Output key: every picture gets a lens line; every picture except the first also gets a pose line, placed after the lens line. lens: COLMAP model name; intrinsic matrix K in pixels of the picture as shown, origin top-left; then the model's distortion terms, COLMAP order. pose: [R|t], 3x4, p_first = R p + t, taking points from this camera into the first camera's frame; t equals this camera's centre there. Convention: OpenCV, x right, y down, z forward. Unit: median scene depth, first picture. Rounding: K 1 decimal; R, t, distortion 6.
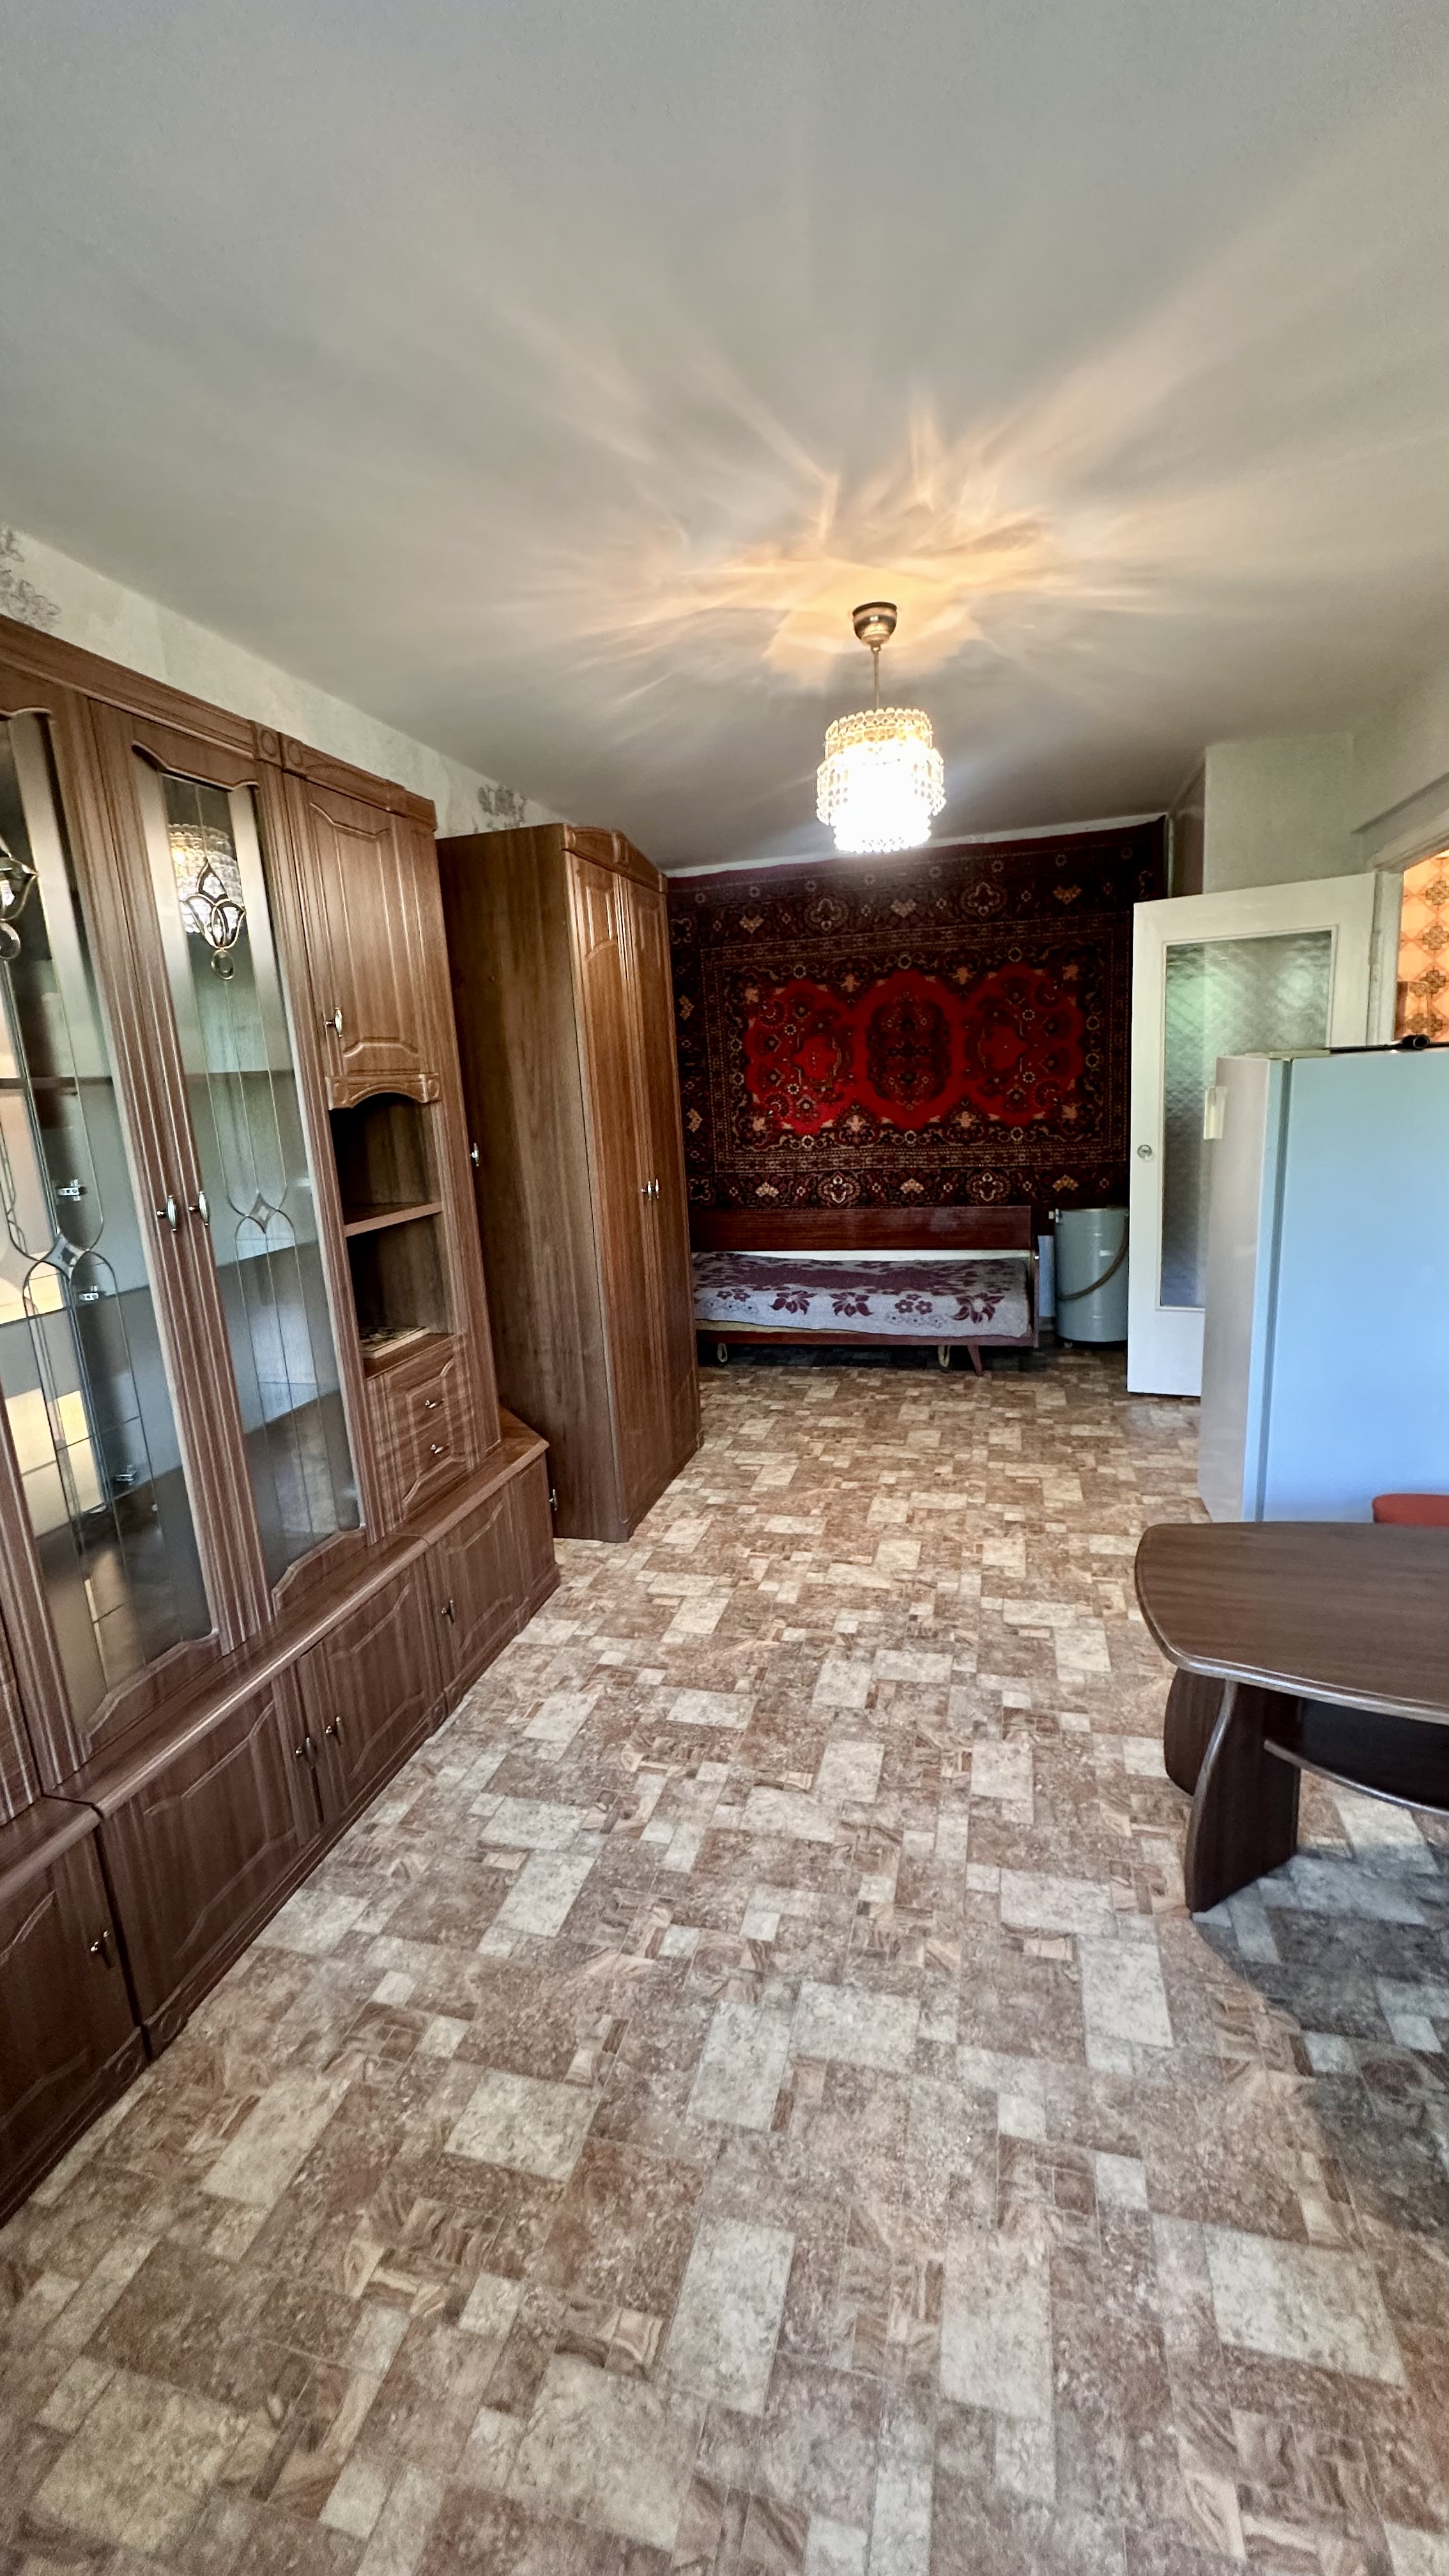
lens RADIAL K [[1036.8, 0, 717.5], [0, 1036.8, 1286.8], [0, 0, 1]] dist [0.000086, 0.000009]
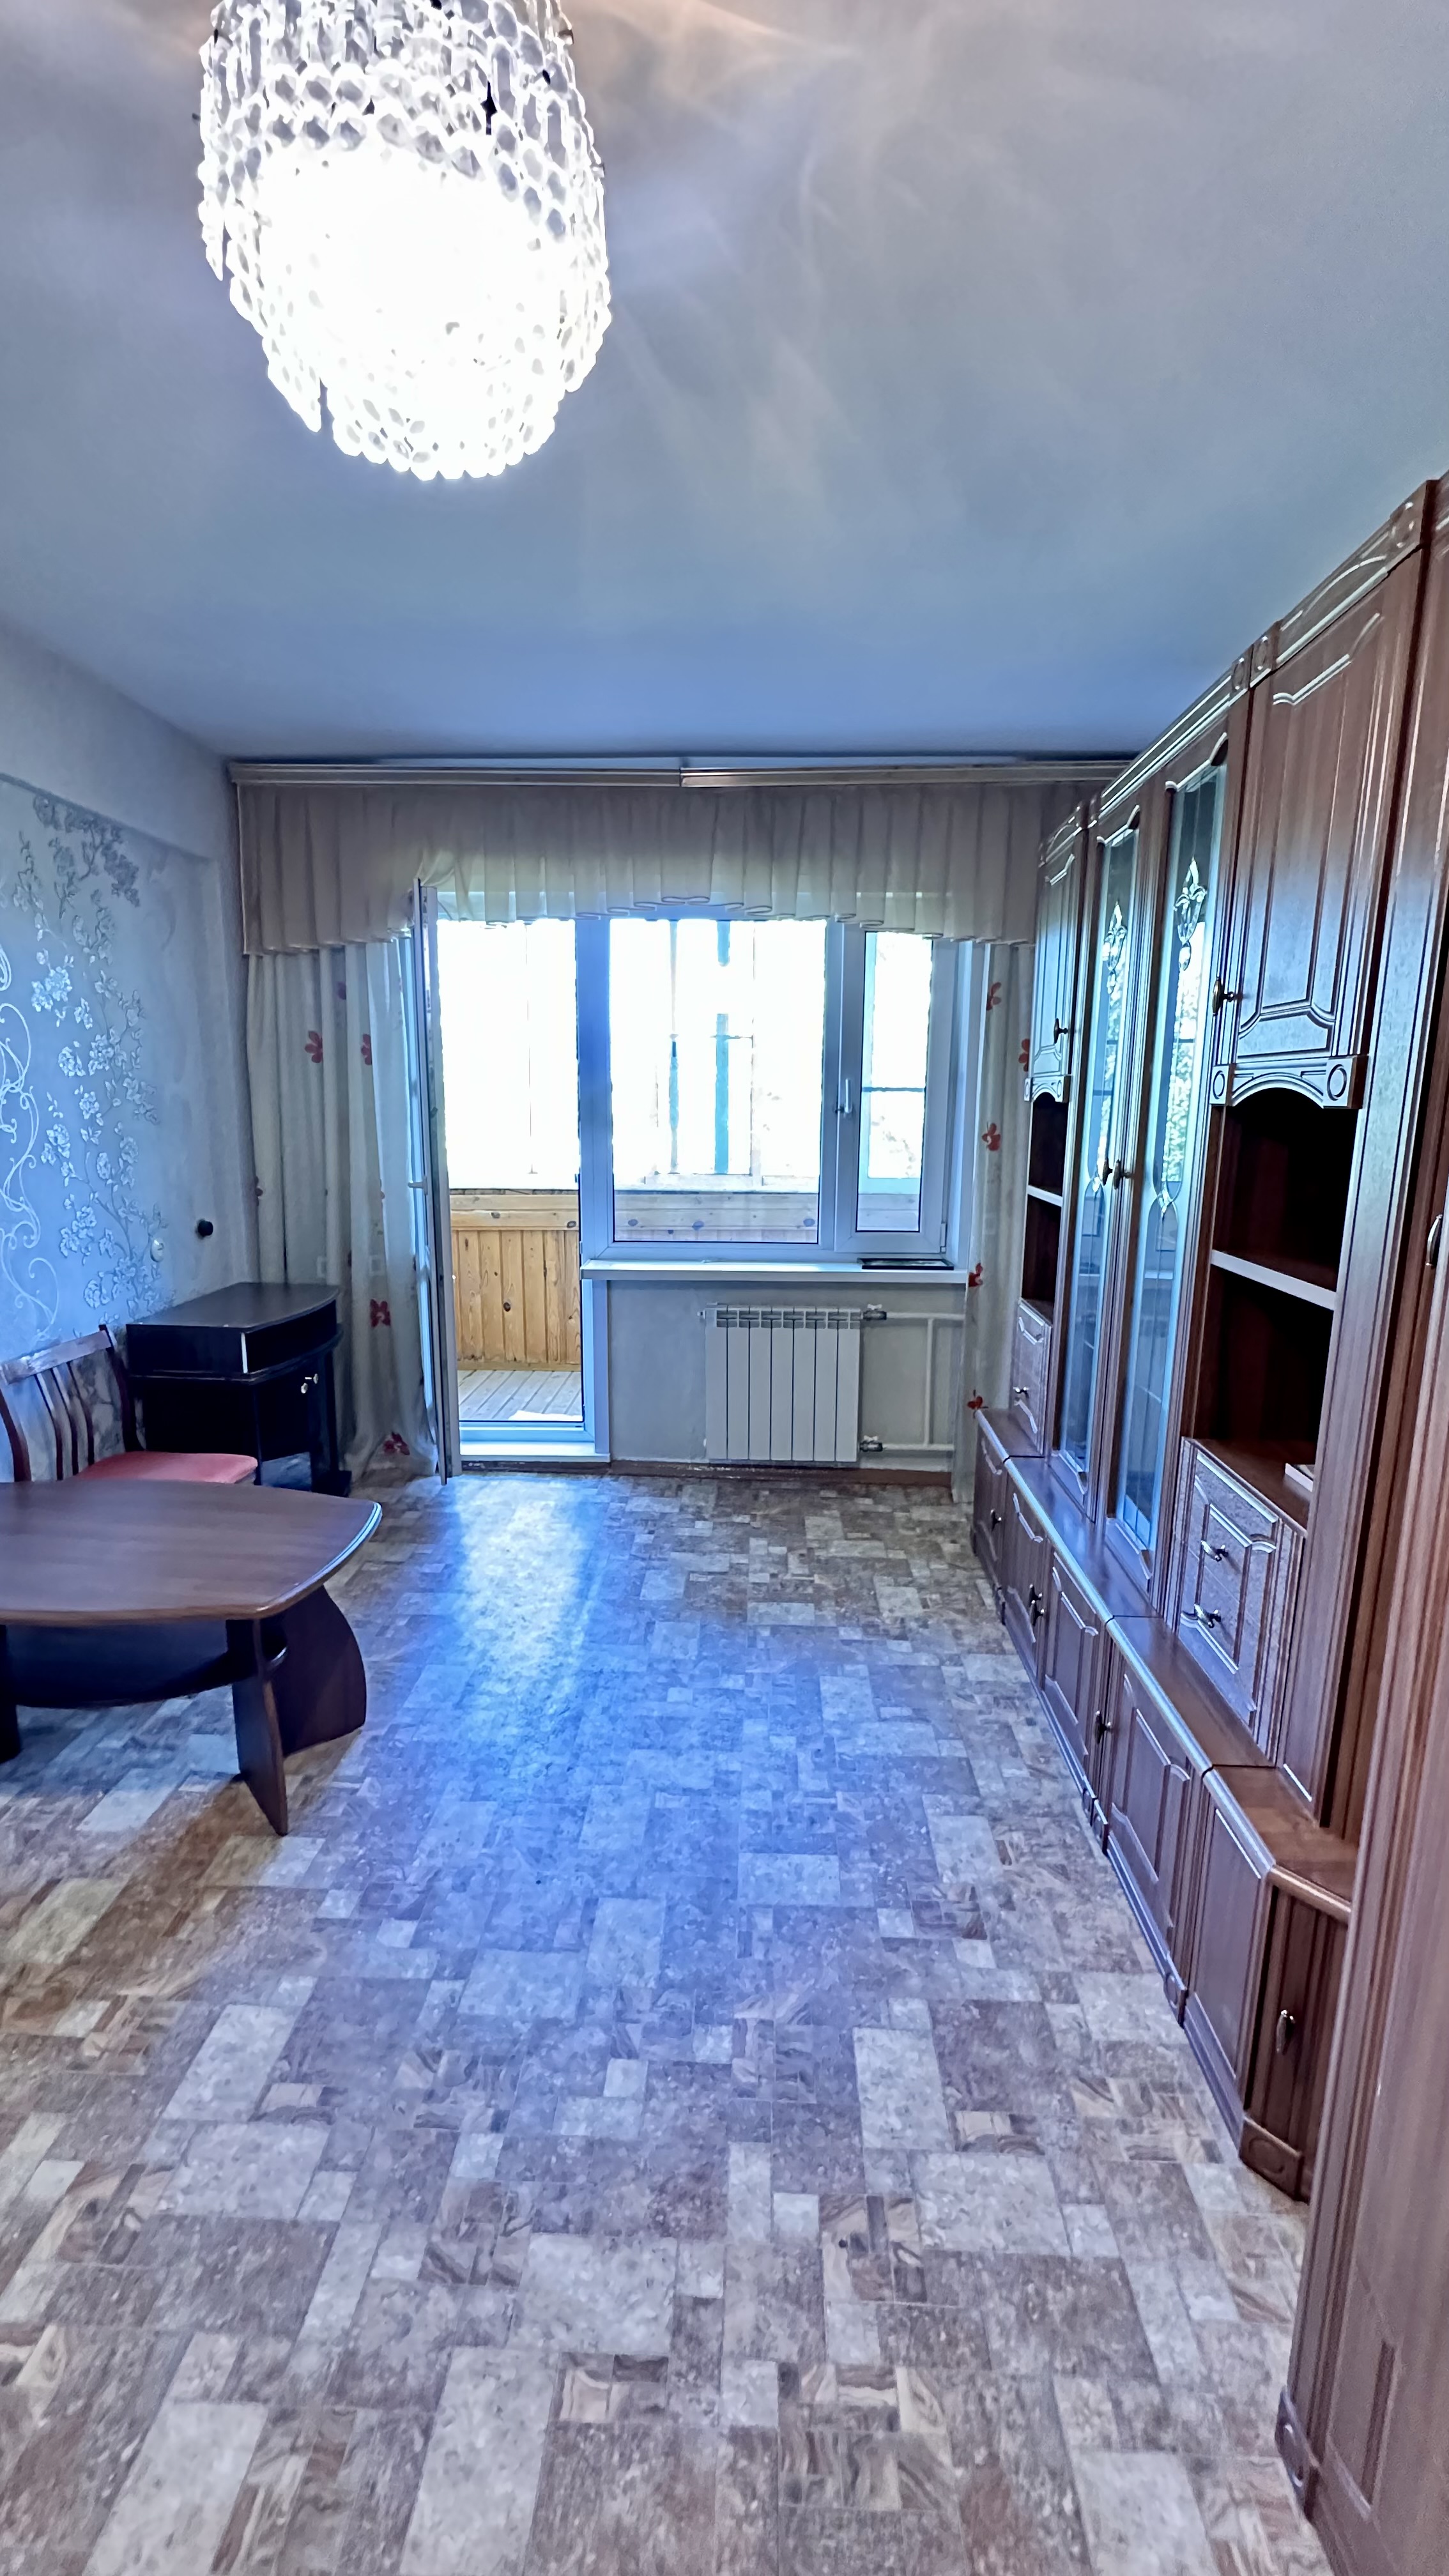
lens RADIAL K [[1036.8, 0, 718.0], [0, 1036.8, 1290.4], [0, 0, 1]] dist [0.000086, 0.000009]
pose [[-0.973699, 0.091218, -0.208779, 0.168134], [0.003023, 0.921447, 0.388492, -0.308839], [0.227816, 0.377643, -0.897488, 1.485624]]
